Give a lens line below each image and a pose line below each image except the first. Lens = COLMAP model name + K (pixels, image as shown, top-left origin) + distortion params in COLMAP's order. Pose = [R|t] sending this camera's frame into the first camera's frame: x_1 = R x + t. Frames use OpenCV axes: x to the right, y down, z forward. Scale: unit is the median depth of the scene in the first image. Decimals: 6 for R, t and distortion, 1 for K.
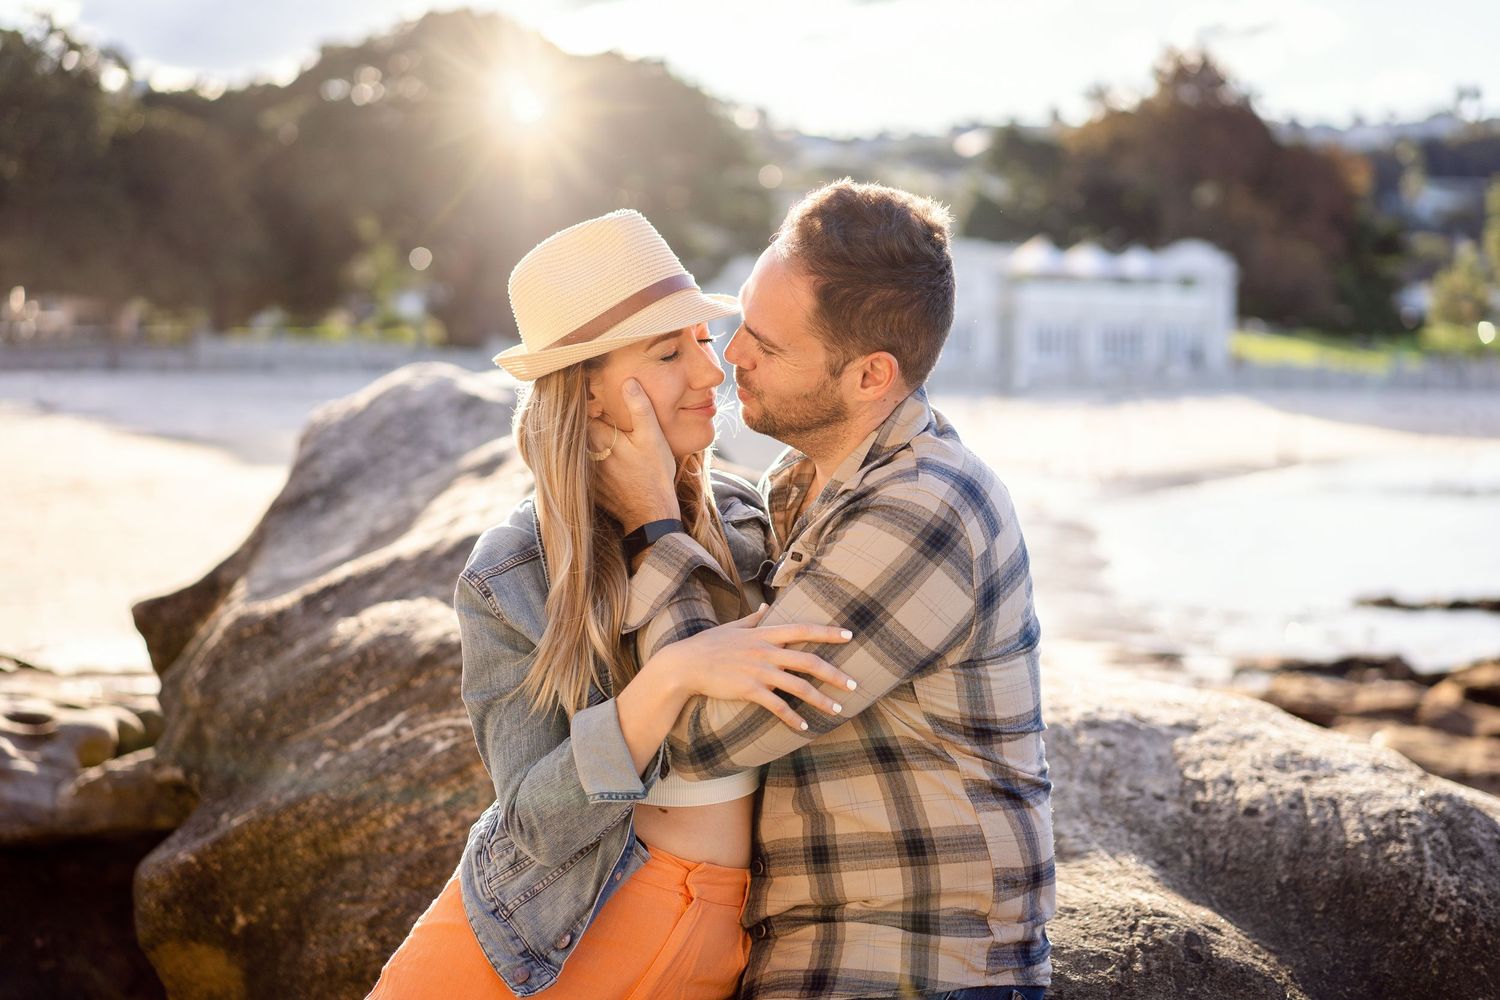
lens RADIAL K [[2344.4, 0, 750.0], [0, 2344.4, 500.0], [0, 0, 1]] dist [0.038557, -0.274241]
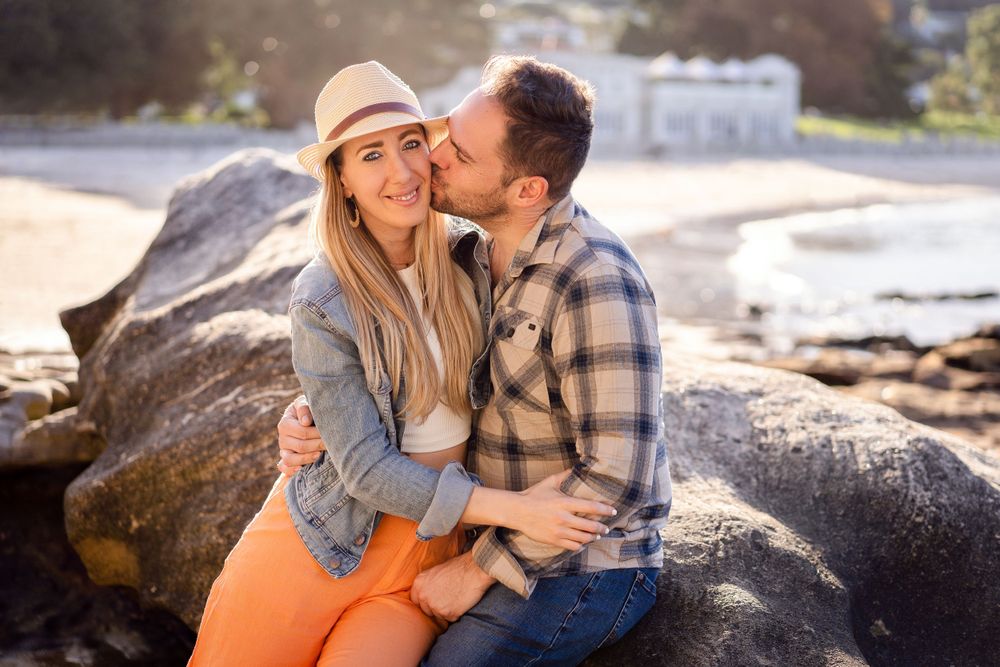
lens RADIAL K [[1562.9, 0, 500.0], [0, 1562.9, 333.5], [0, 0, 1]] dist [0.038557, -0.274241]
pose [[0.999863, -0.006493, 0.015213, 0.004852], [0.005468, 0.997773, 0.066484, -0.010238], [-0.015611, -0.066392, 0.997672, -0.006664]]
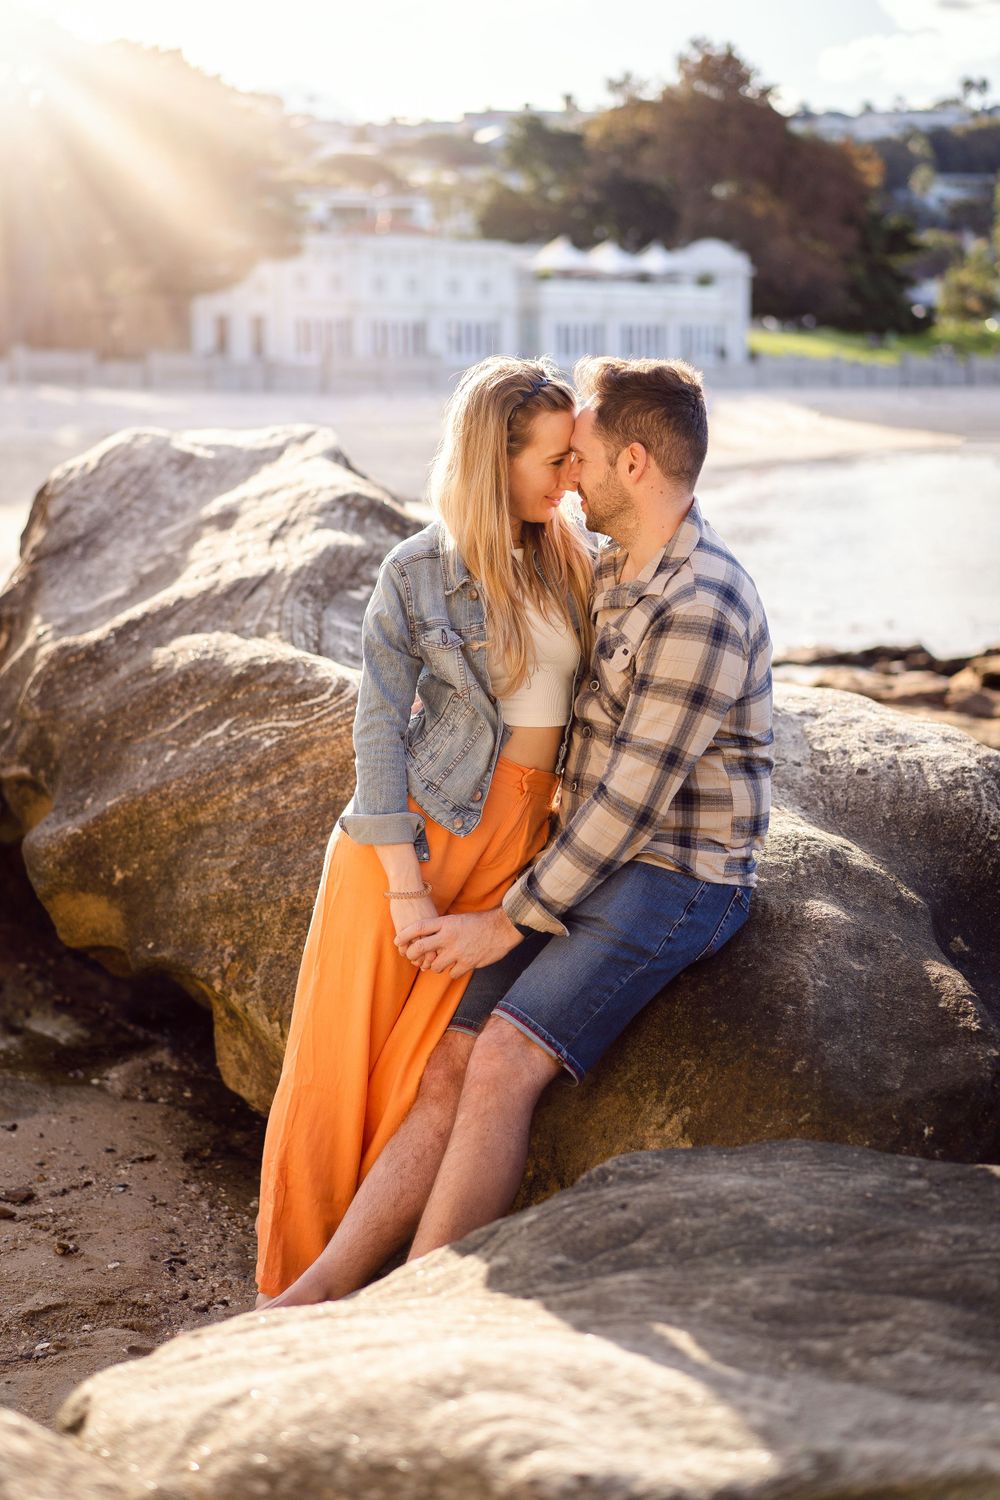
lens RADIAL K [[2344.4, 0, 500.0], [0, 2344.4, 750.0], [0, 0, 1]] dist [0.038557, -0.274241]
pose [[0.994873, -0.027327, 0.097370, -0.130918], [0.016692, 0.993967, 0.108405, -0.035630], [-0.099745, -0.106224, 0.989327, -0.355579]]
